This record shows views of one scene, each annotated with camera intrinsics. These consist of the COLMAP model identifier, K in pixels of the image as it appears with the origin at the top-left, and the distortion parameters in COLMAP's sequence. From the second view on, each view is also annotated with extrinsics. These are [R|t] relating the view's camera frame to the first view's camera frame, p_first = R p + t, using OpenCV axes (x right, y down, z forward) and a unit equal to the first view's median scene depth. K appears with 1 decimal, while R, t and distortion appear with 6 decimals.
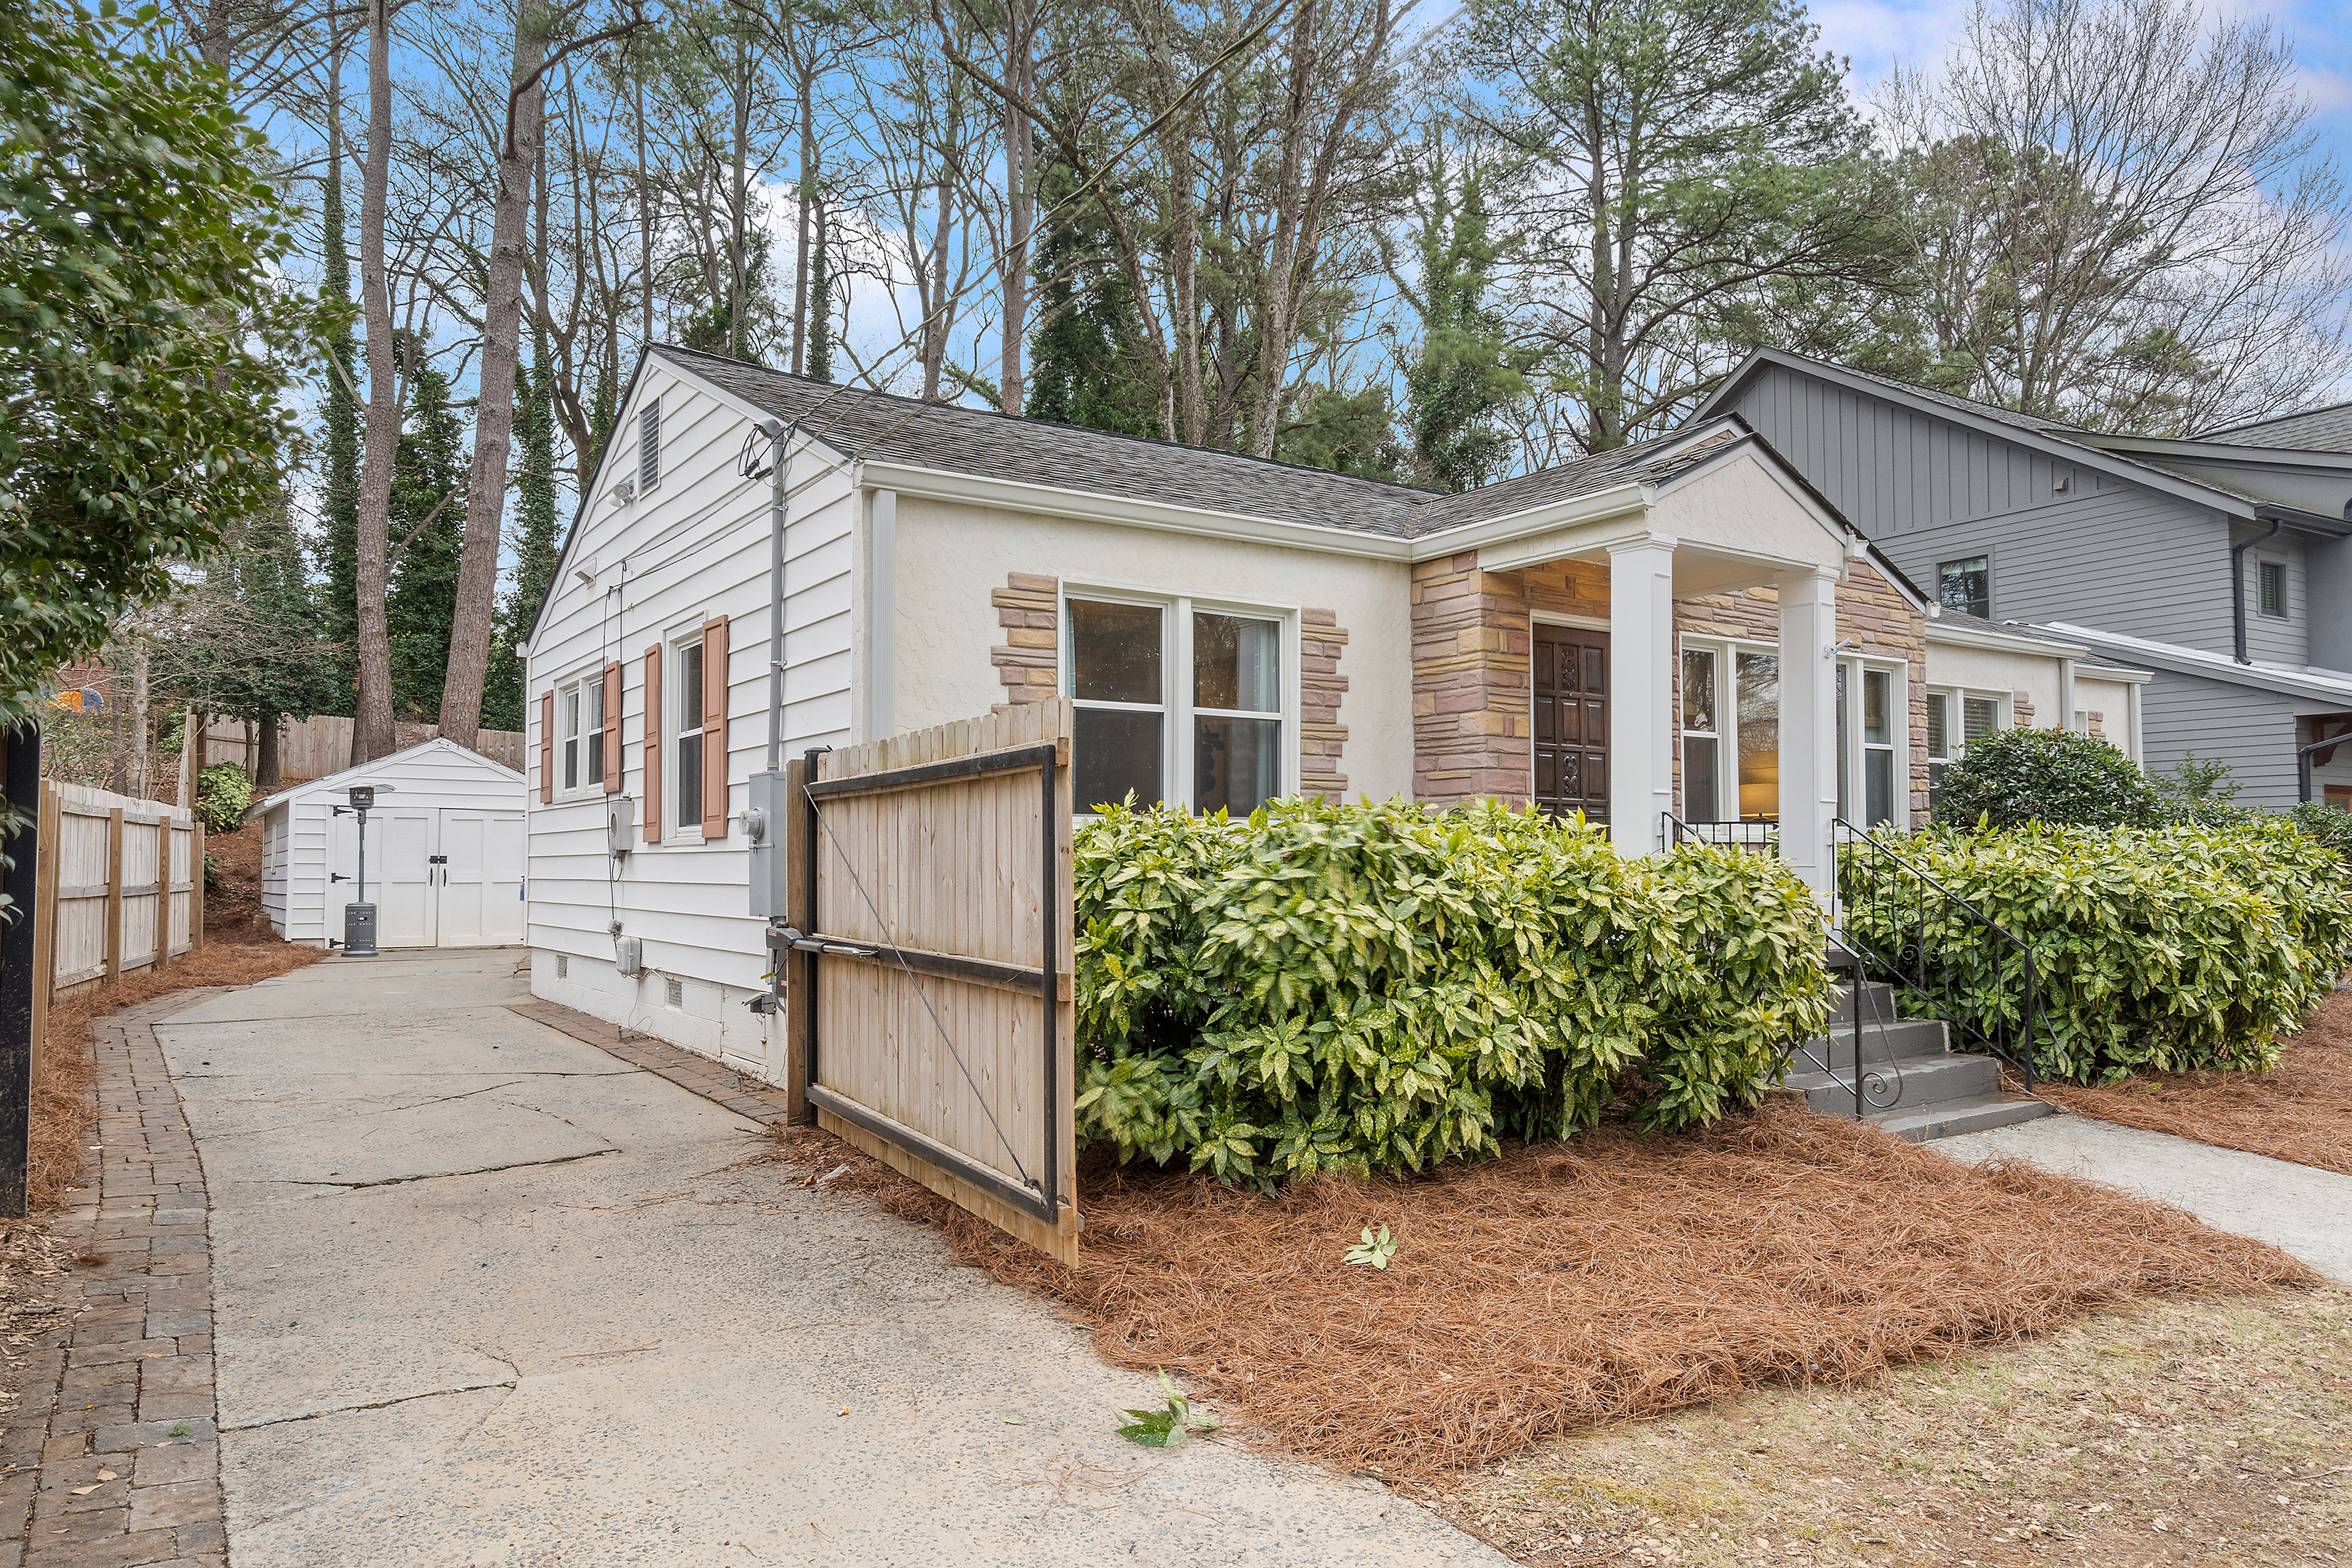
lens RADIAL K [[1536.2, 0, 1173.2], [0, 1536.2, 790.7], [0, 0, 1]] dist [0.006245, 0.001982]
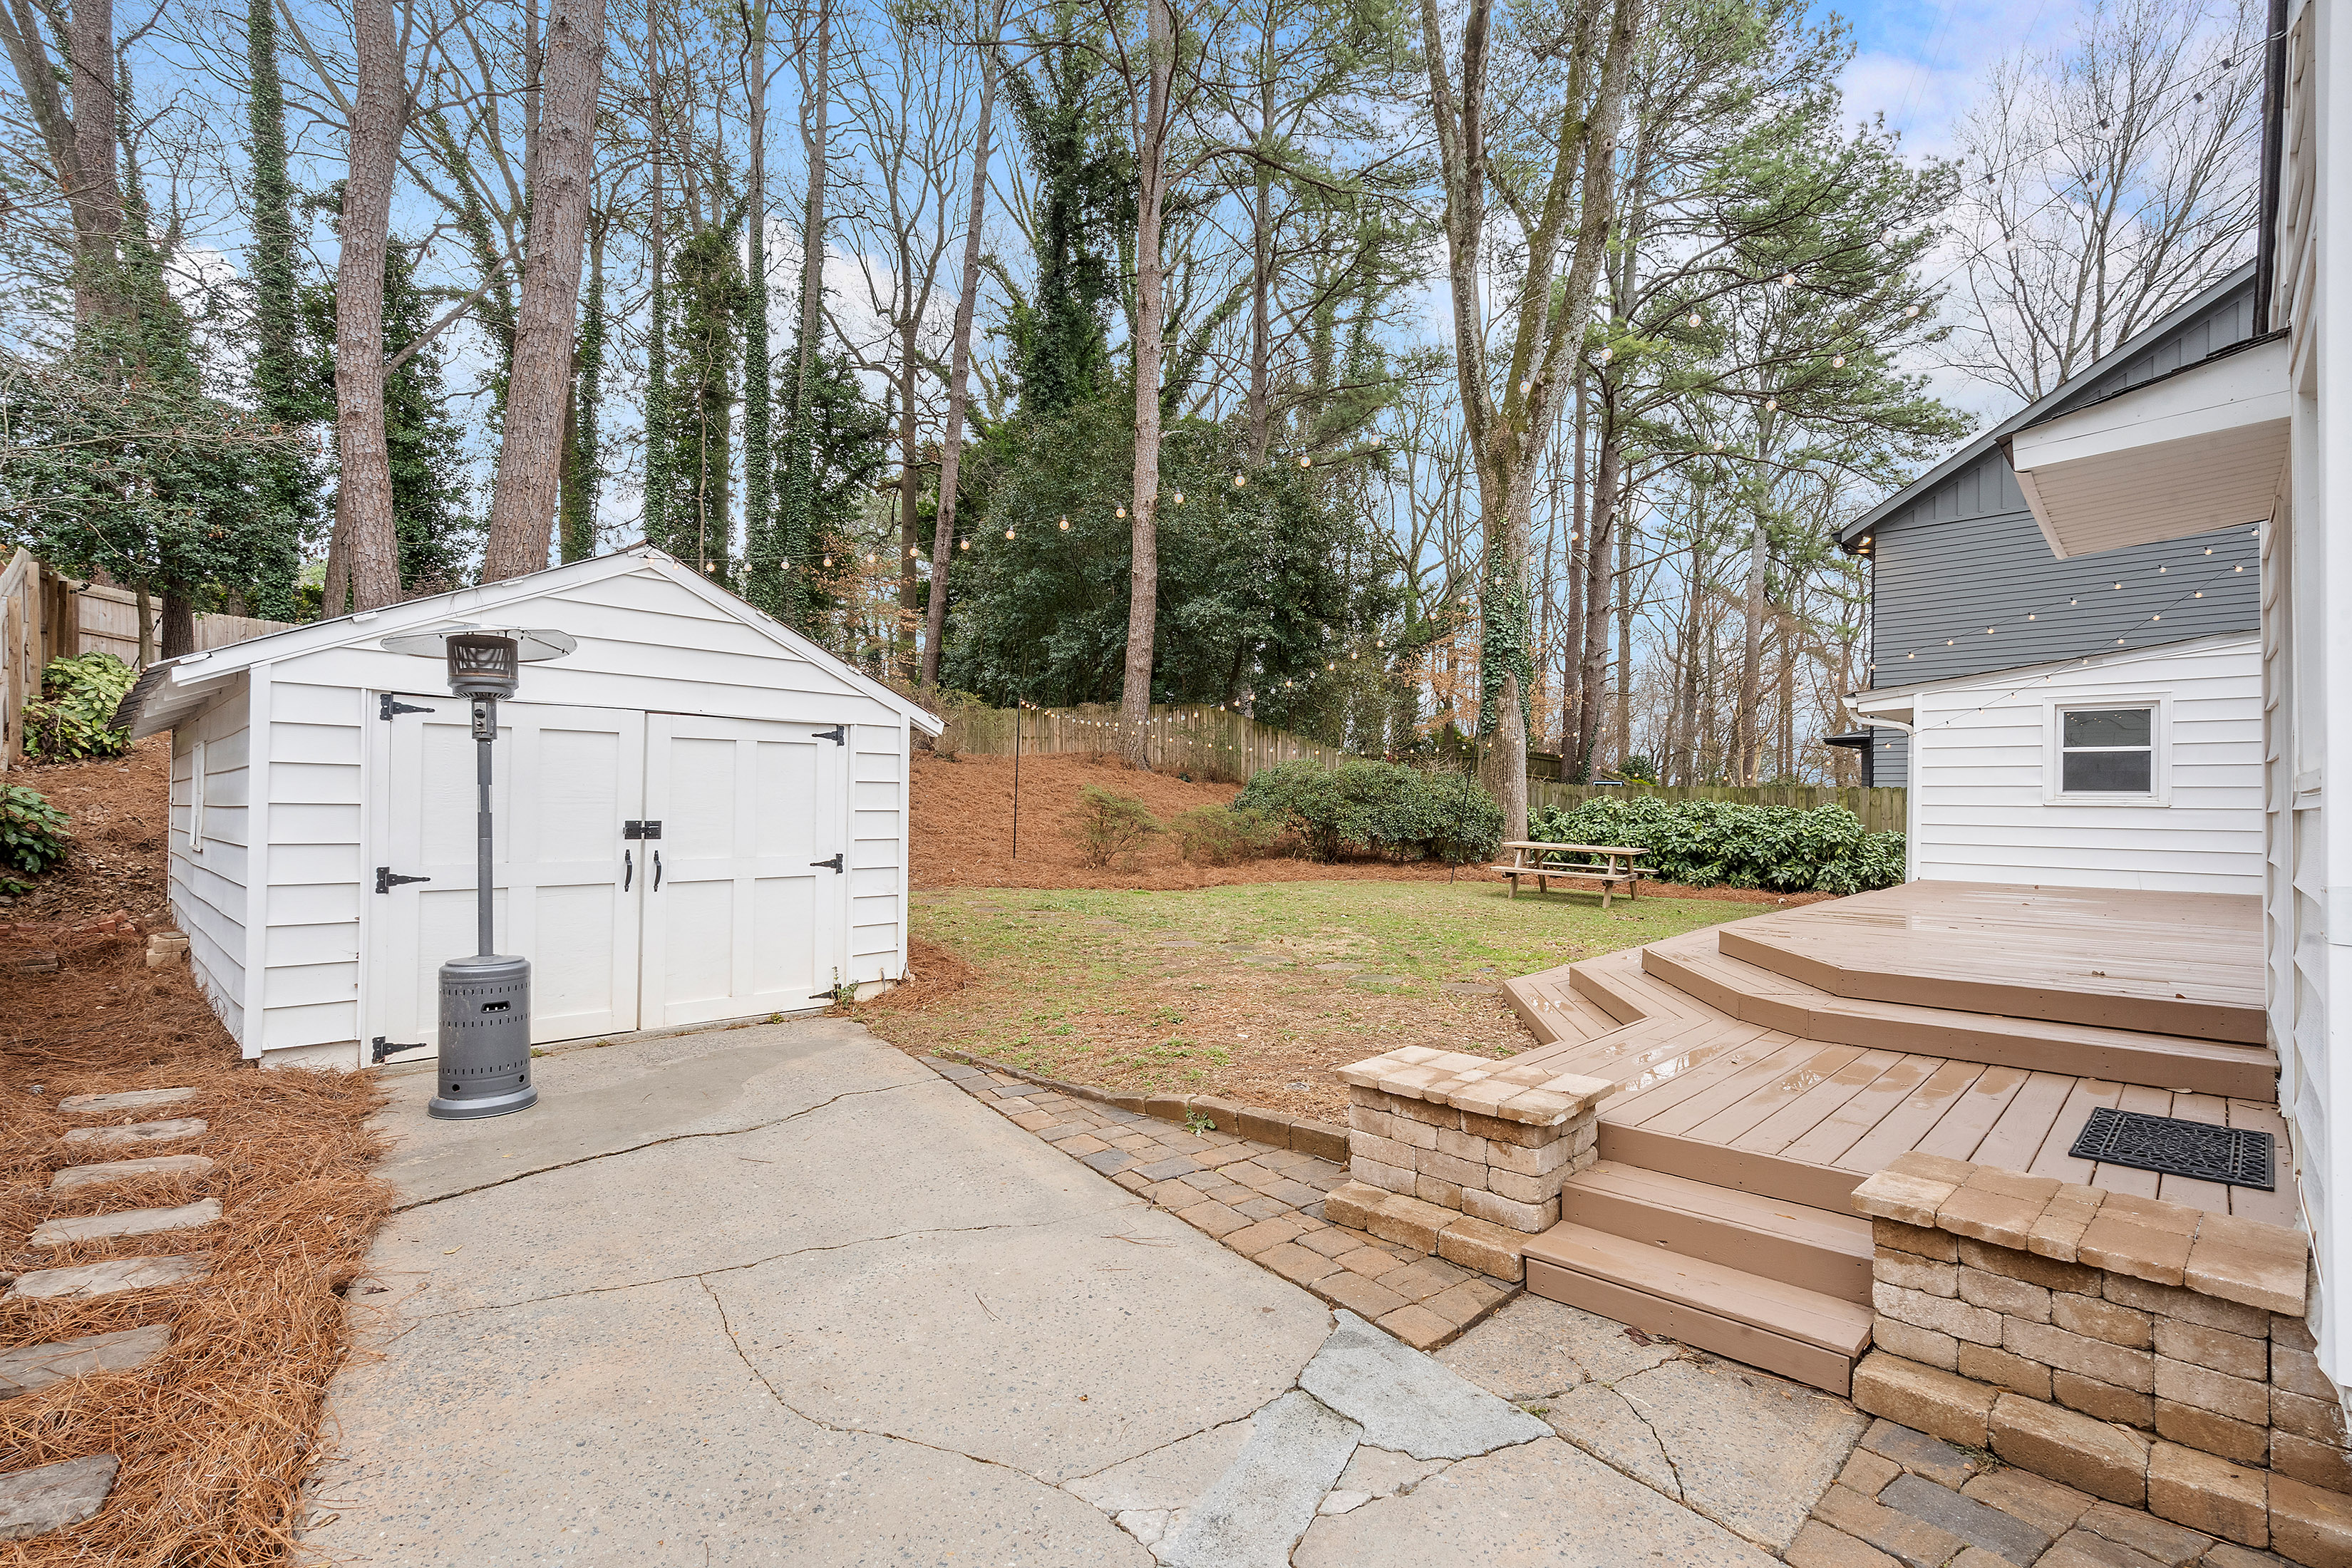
lens RADIAL K [[1081.9, 0, 1166.9], [0, 1081.9, 799.1], [0, 0, 1]] dist [0.001928, 0.000273]
pose [[0.978121, 0.014681, 0.207518, -0.410118], [-0.023877, 0.998837, 0.041880, 0.020427], [-0.206662, -0.045918, 0.977334, 0.695410]]
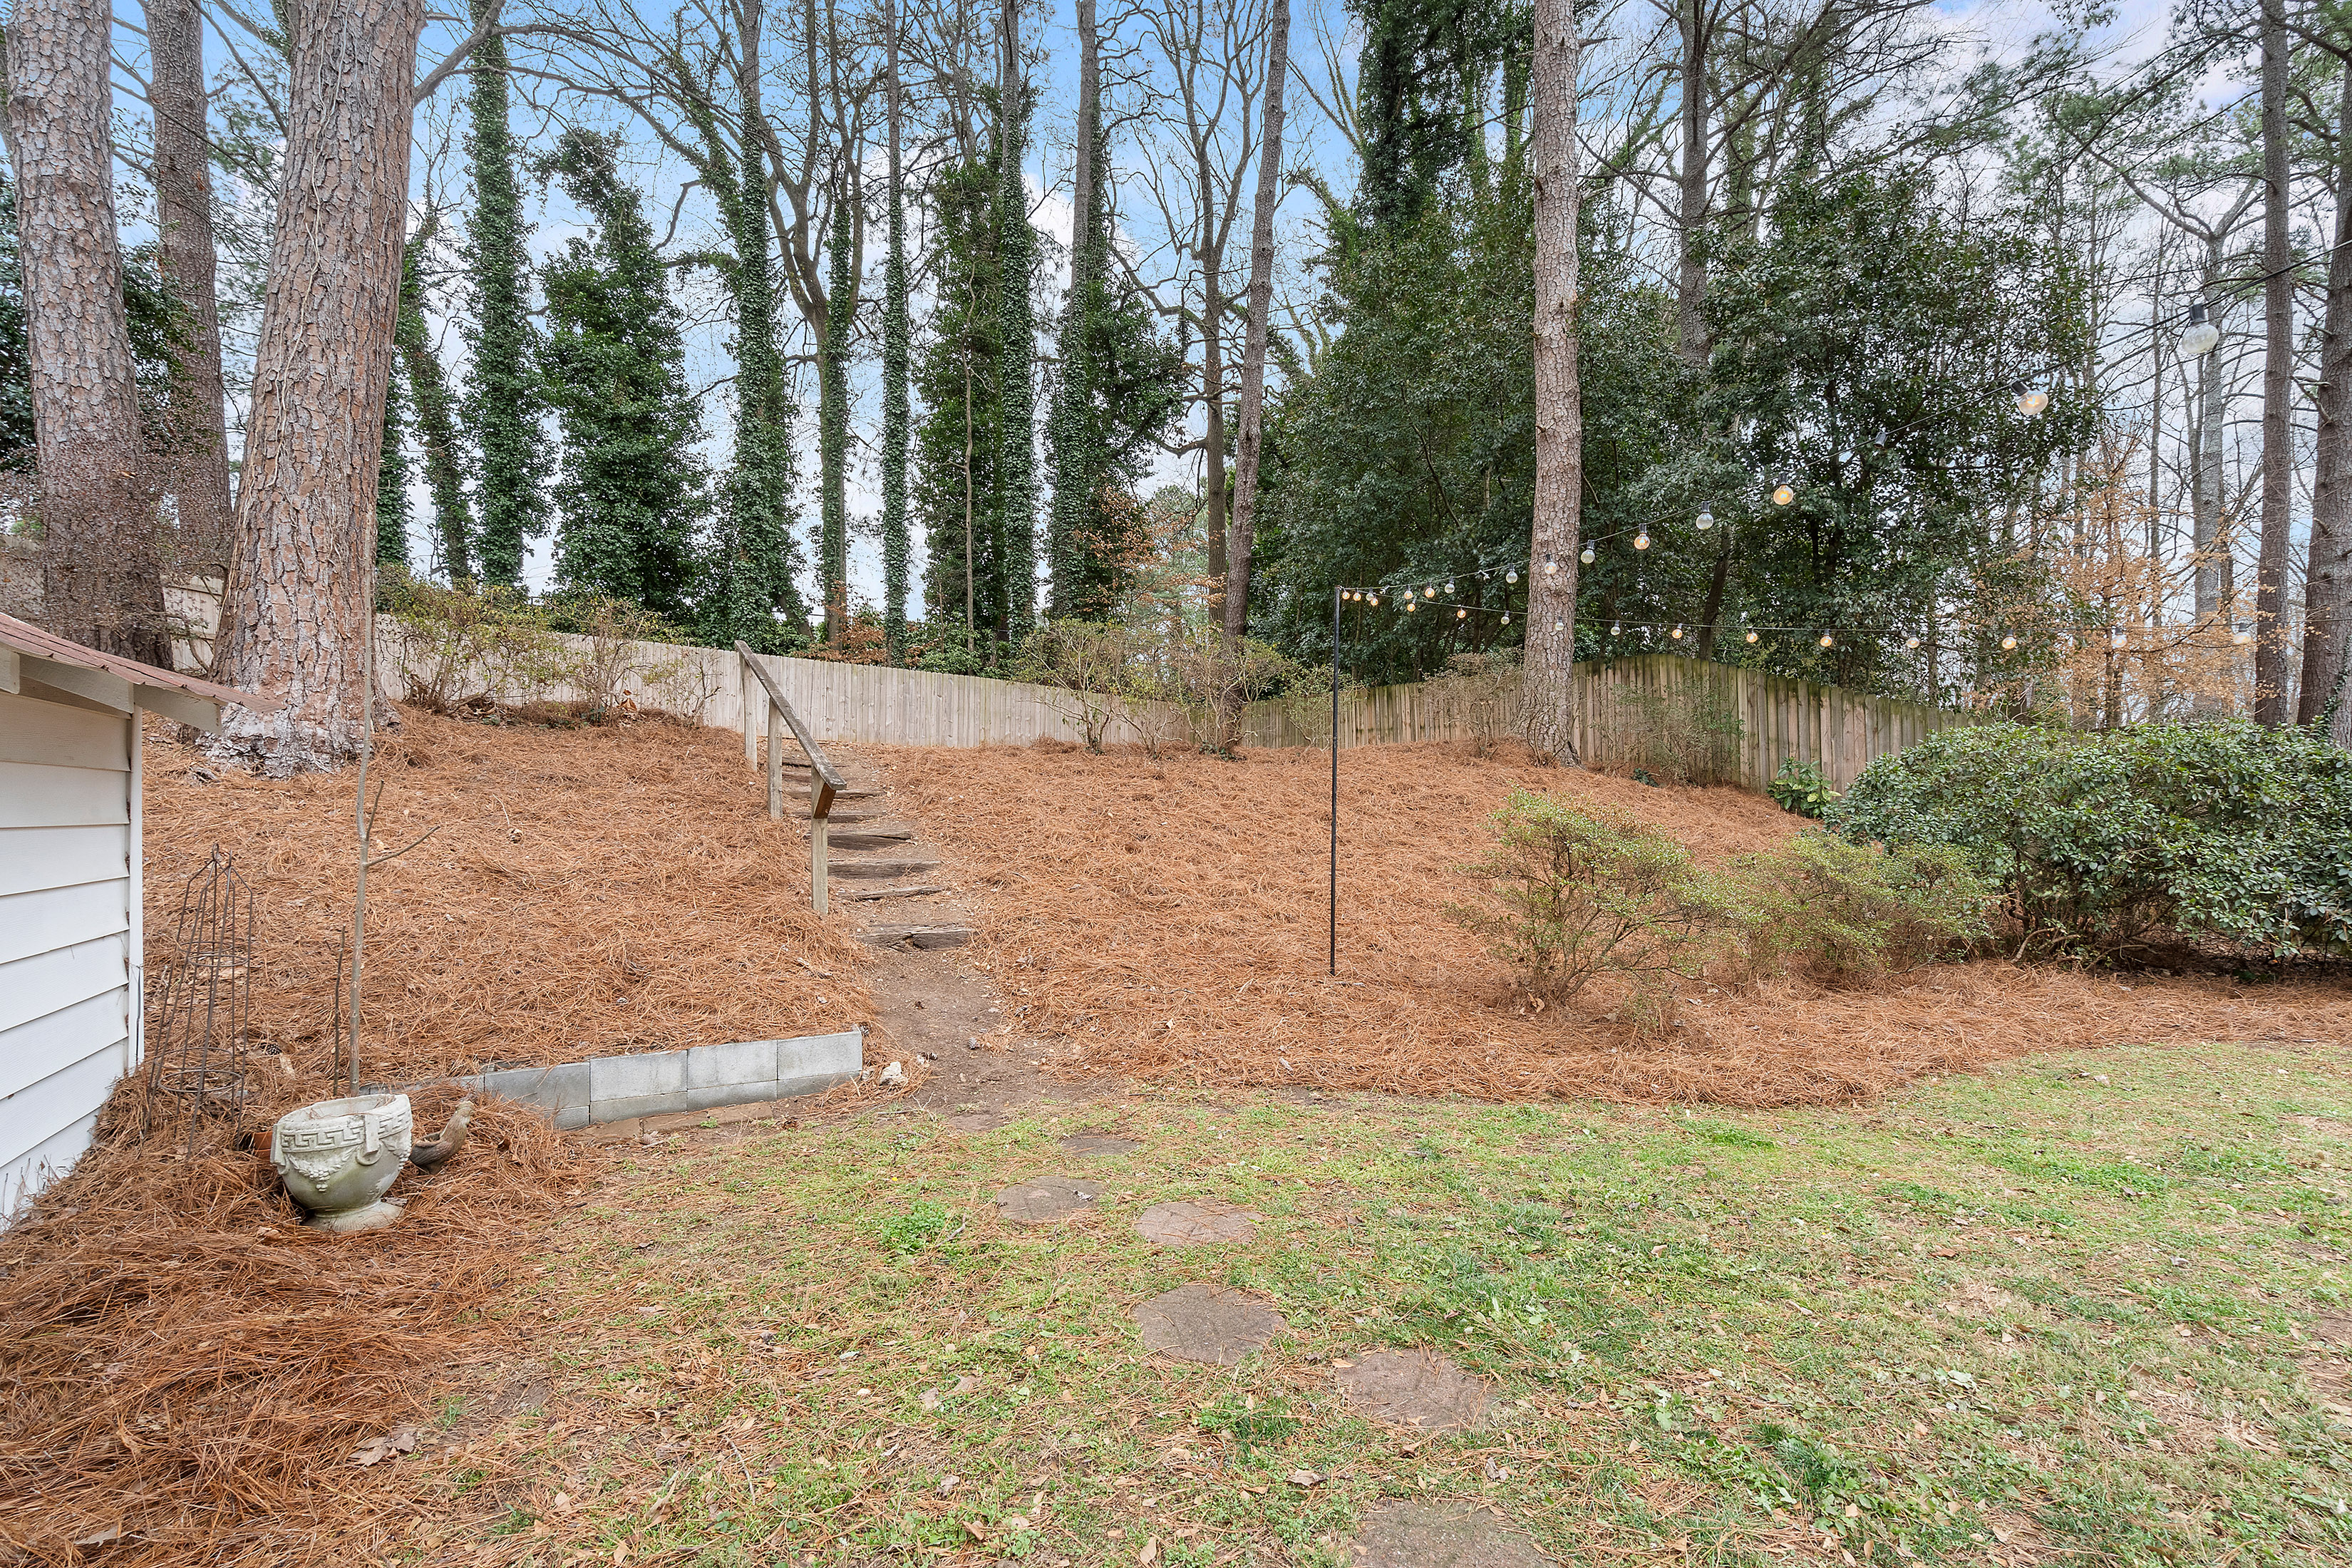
lens RADIAL K [[1081.9, 0, 1166.9], [0, 1081.9, 799.1], [0, 0, 1]] dist [0.001928, 0.000273]
pose [[0.994988, -0.004706, -0.099887, -0.373675], [0.007904, 0.999468, 0.031647, 0.034431], [0.099685, -0.032278, 0.994495, 1.134113]]
